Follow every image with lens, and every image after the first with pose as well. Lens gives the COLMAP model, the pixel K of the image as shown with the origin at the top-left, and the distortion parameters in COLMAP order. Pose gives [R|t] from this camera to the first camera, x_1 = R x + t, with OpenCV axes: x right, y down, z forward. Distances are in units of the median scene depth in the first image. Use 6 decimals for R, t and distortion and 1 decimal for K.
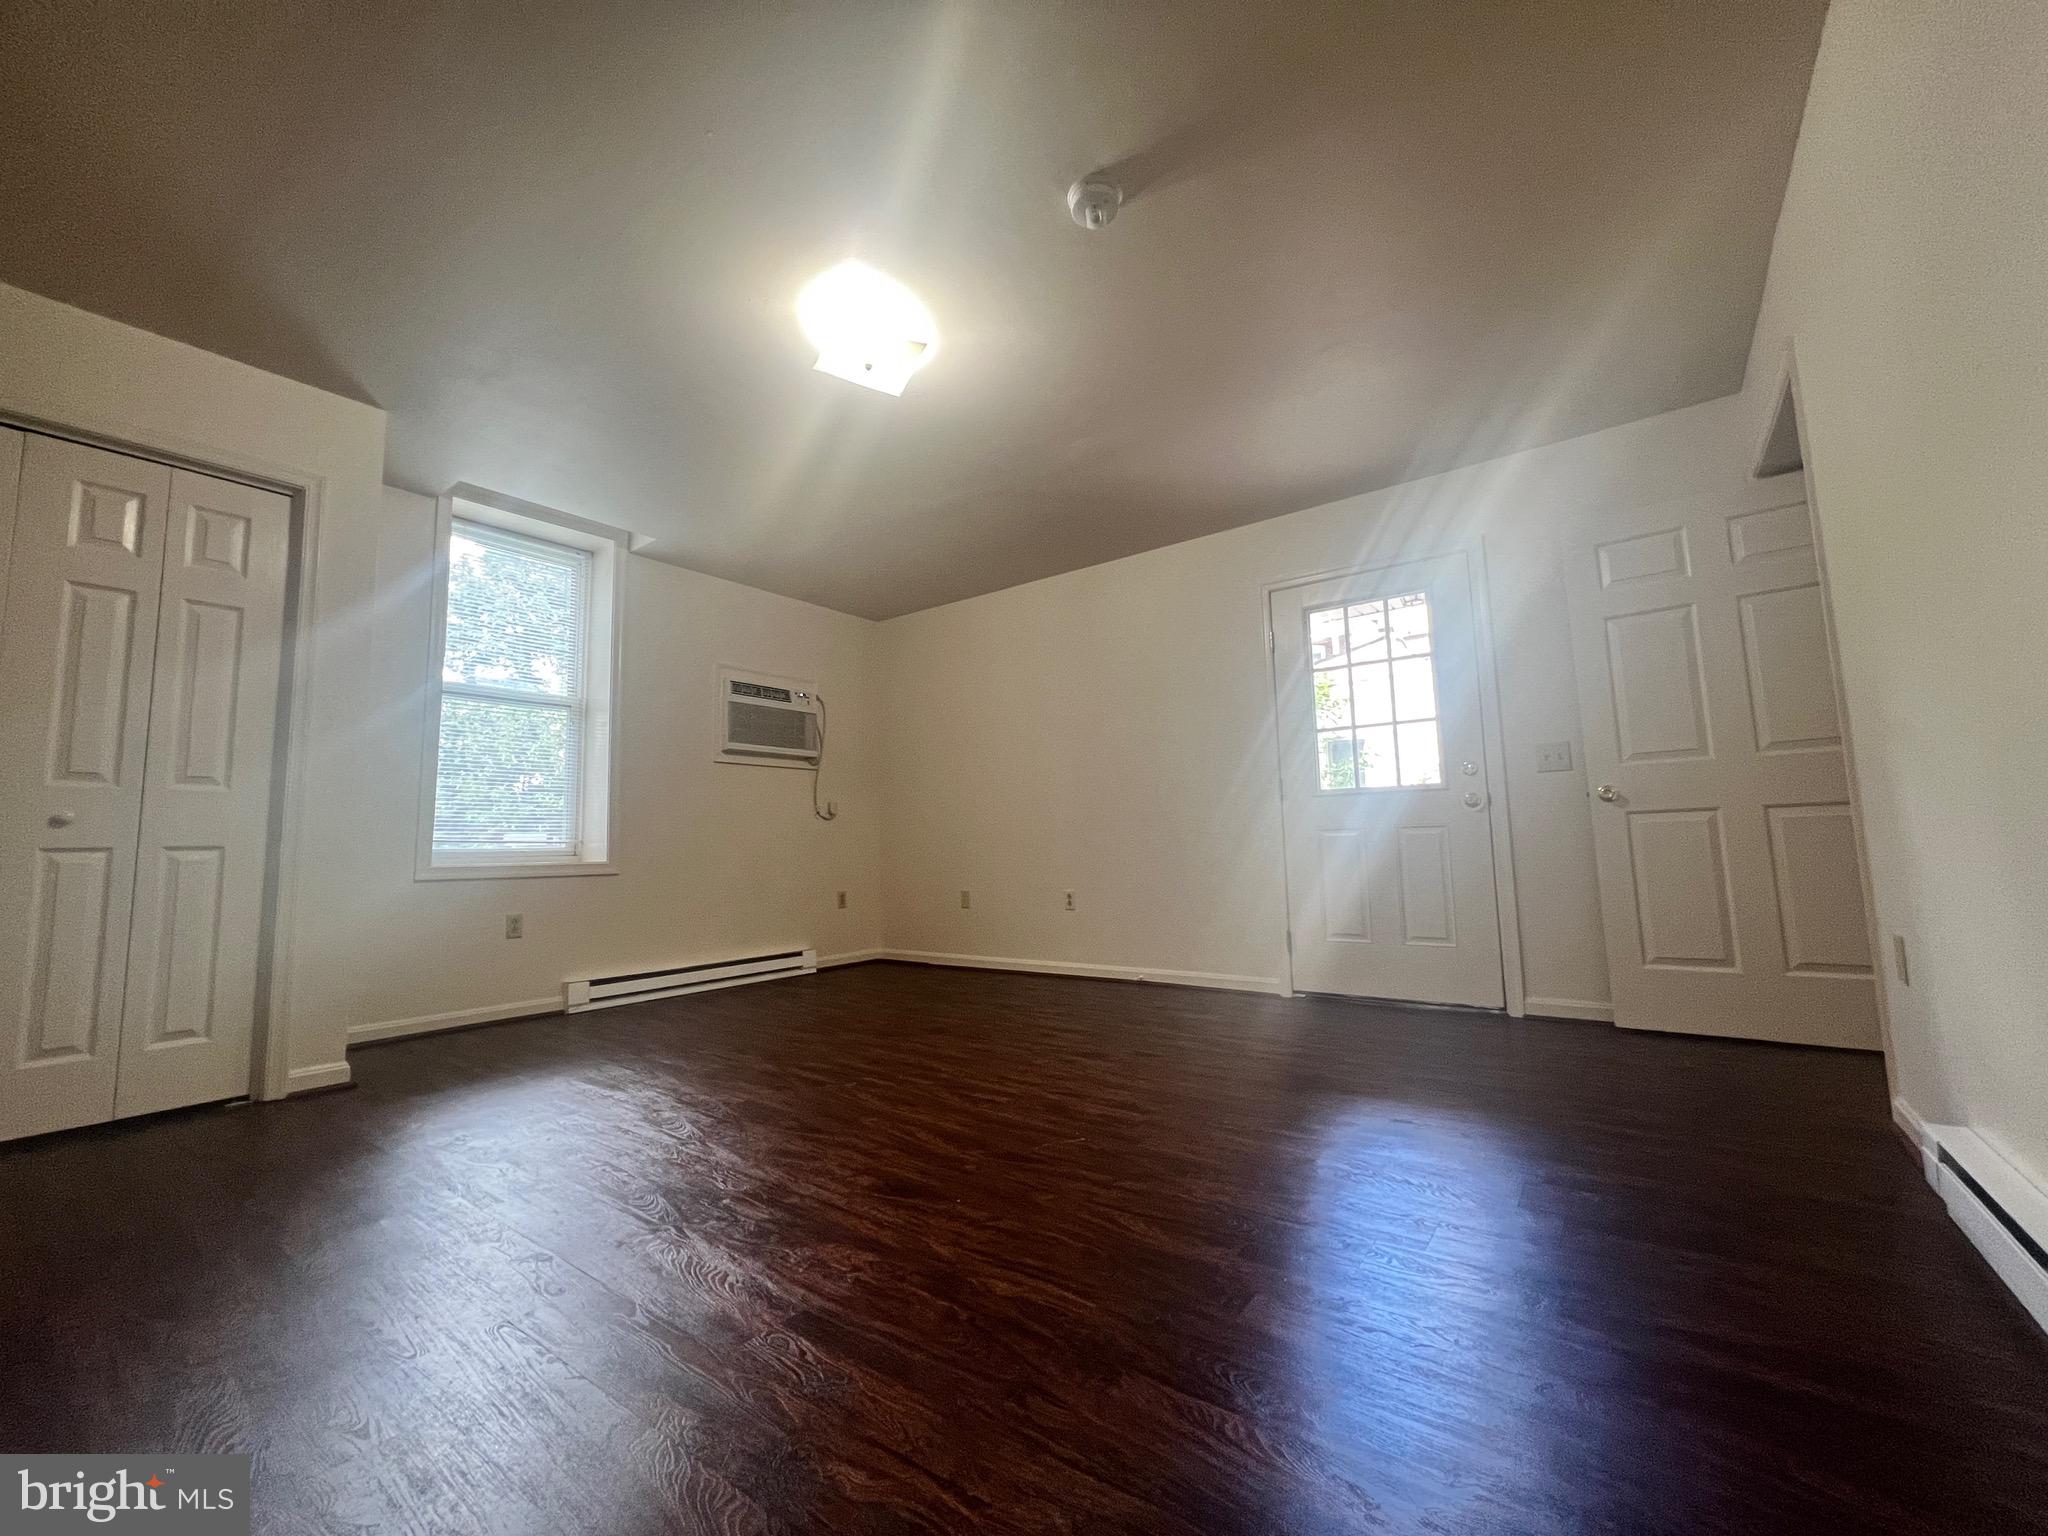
lens RADIAL K [[820.9, 0, 1023.2], [0, 820.9, 763.6], [0, 0, 1]] dist [-0.001980, 0.001204]
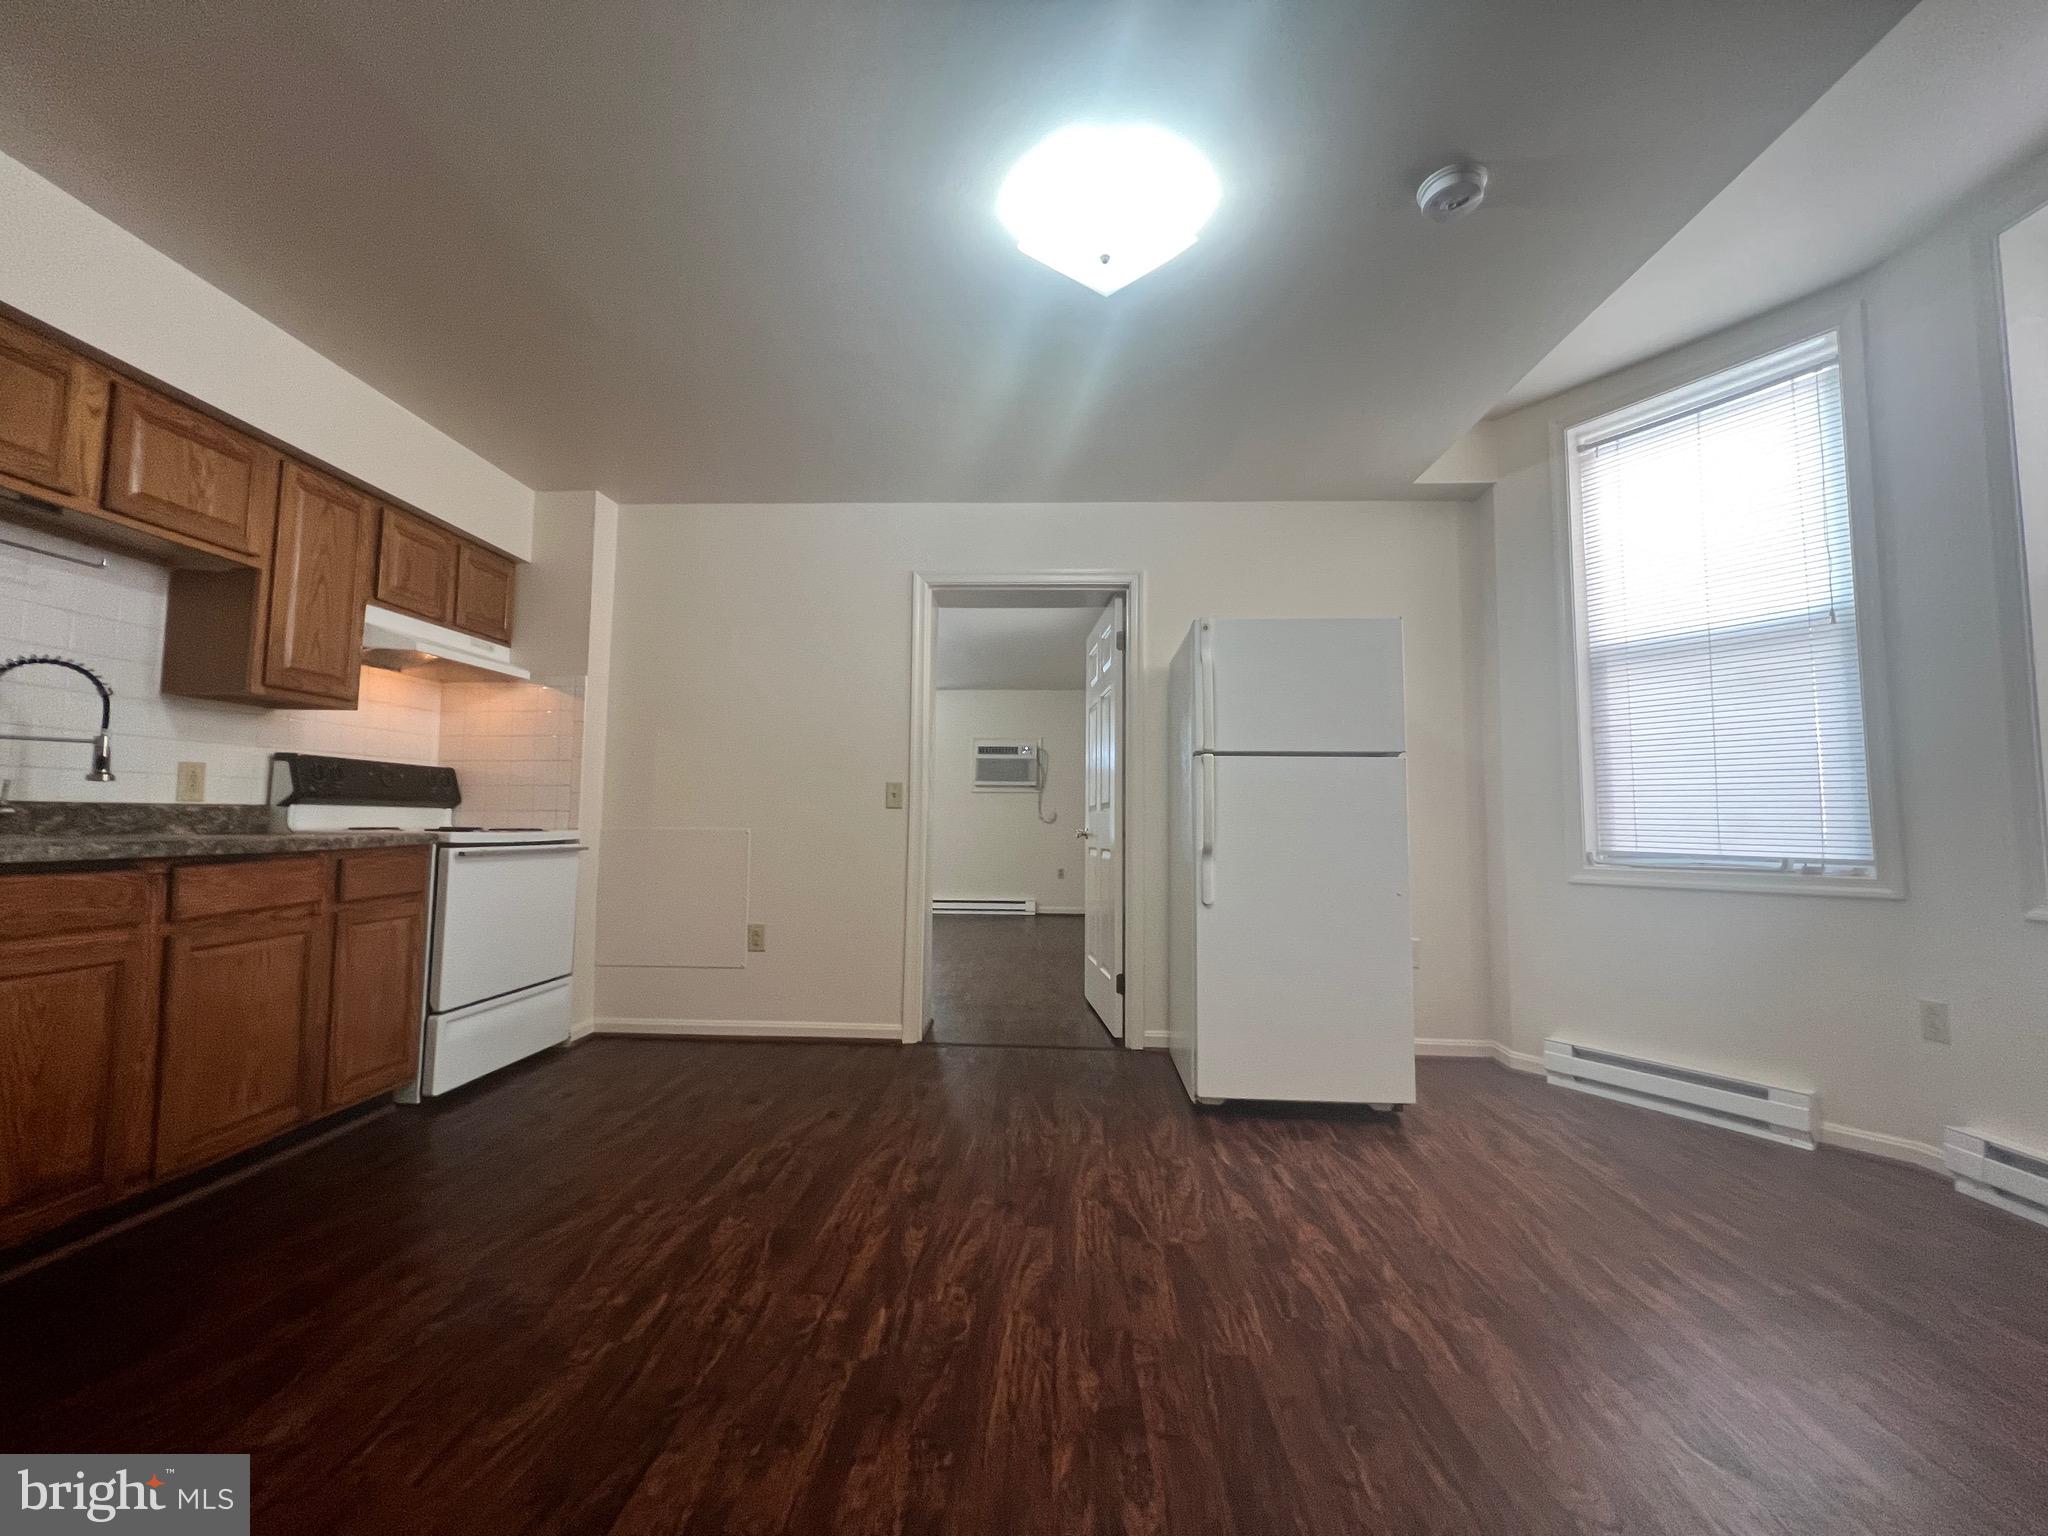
lens RADIAL K [[817.7, 0, 1019.1], [0, 817.7, 762.3], [0, 0, 1]] dist [-0.002010, 0.000767]
pose [[0.563318, -0.033664, -0.825554, 1.435066], [0.065548, 0.997841, 0.004038, -0.083587], [0.823636, -0.056388, 0.564308, 0.065795]]
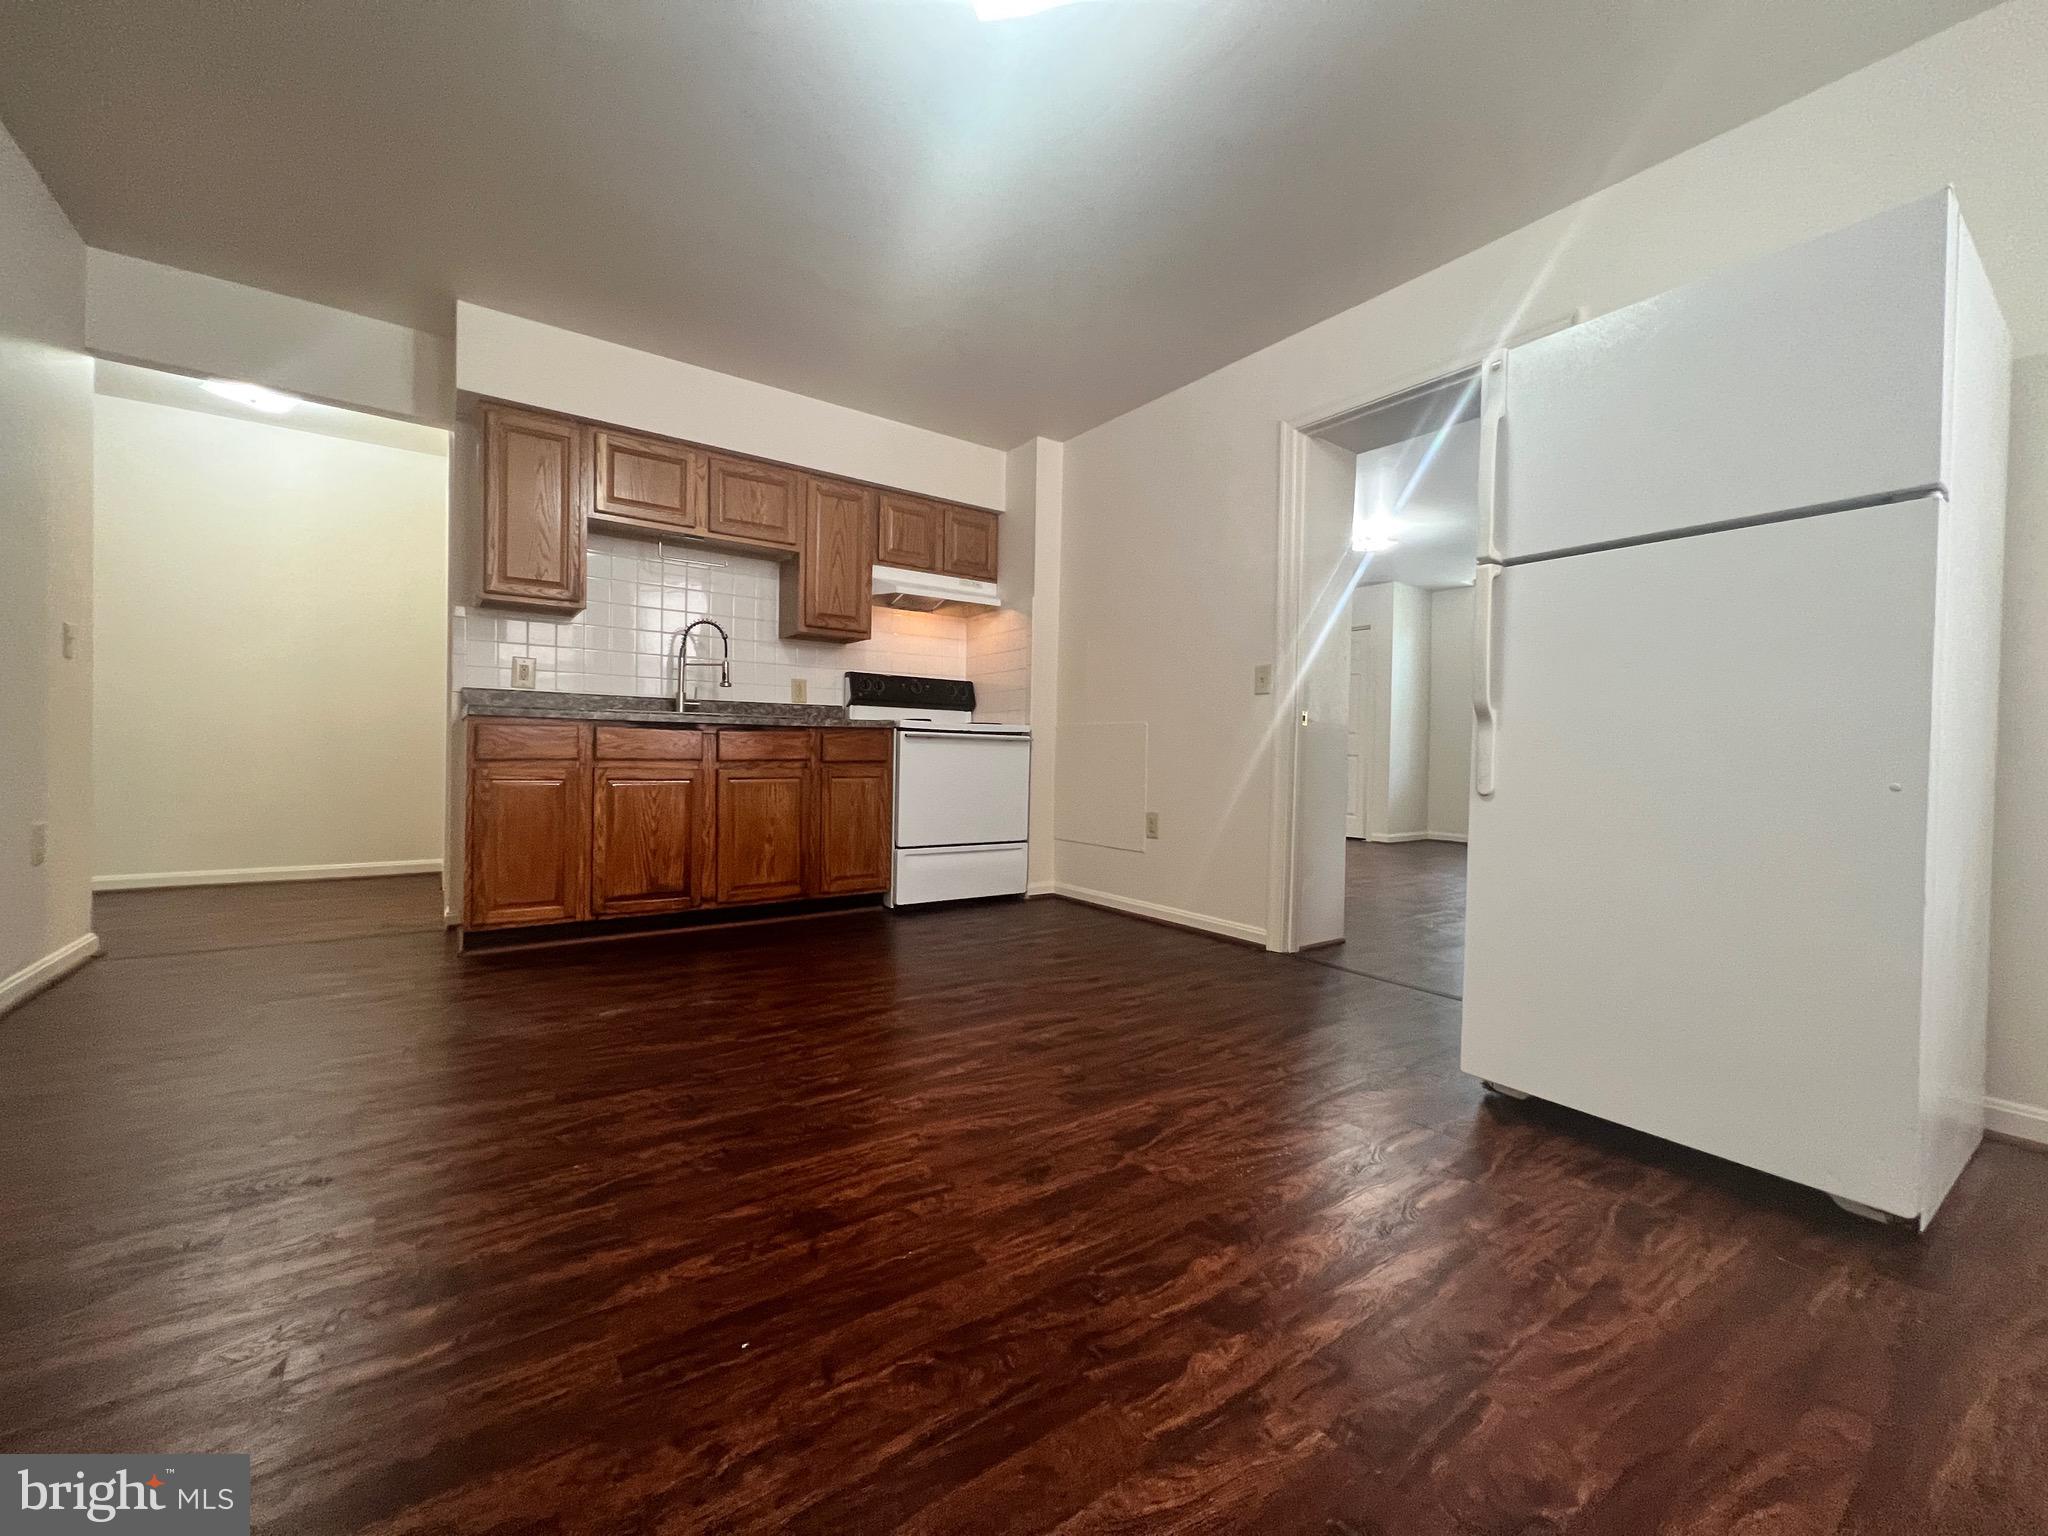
lens RADIAL K [[817.7, 0, 1019.2], [0, 817.7, 762.0], [0, 0, 1]] dist [-0.002010, 0.000767]
pose [[-0.301546, 0.027220, -0.953063, 1.463739], [0.089253, 0.996009, 0.000207, 0.007151], [0.949265, -0.085001, -0.302772, 0.469212]]
